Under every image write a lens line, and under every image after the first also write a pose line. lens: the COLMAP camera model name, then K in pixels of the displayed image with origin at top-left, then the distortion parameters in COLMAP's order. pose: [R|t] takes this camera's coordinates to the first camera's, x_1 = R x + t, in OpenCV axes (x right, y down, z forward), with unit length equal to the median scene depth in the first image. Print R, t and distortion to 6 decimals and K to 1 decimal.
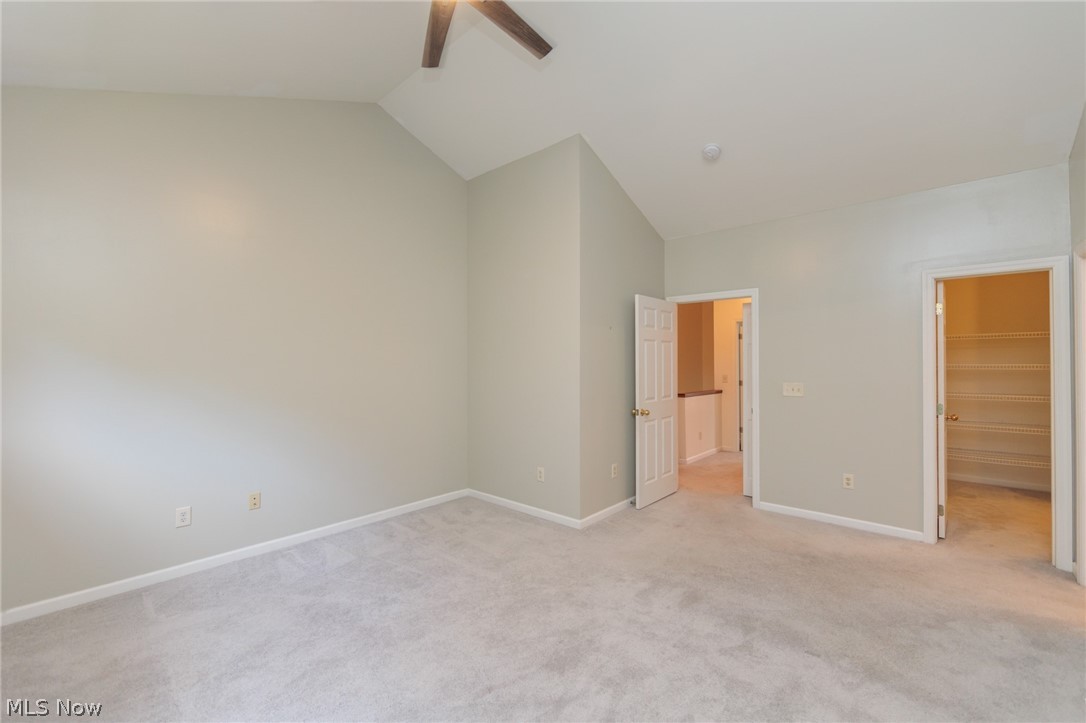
lens RADIAL K [[444.6, 0, 544.7], [0, 444.6, 362.3], [0, 0, 1]] dist [-0.002226, -0.000321]
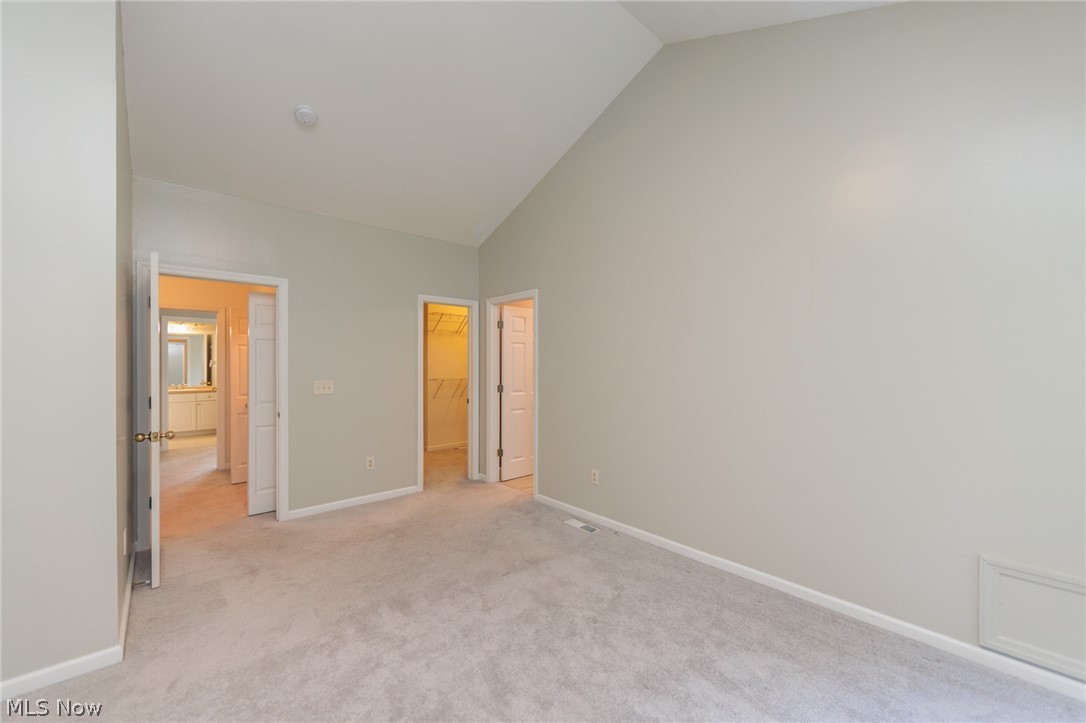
lens RADIAL K [[439.9, 0, 550.5], [0, 439.9, 369.6], [0, 0, 1]] dist [-0.001185, -0.000155]
pose [[0.087758, -0.016635, 0.996003, -0.683253], [-0.008923, 0.999807, 0.017485, -0.003021], [-0.996102, -0.010422, 0.087593, 0.700103]]
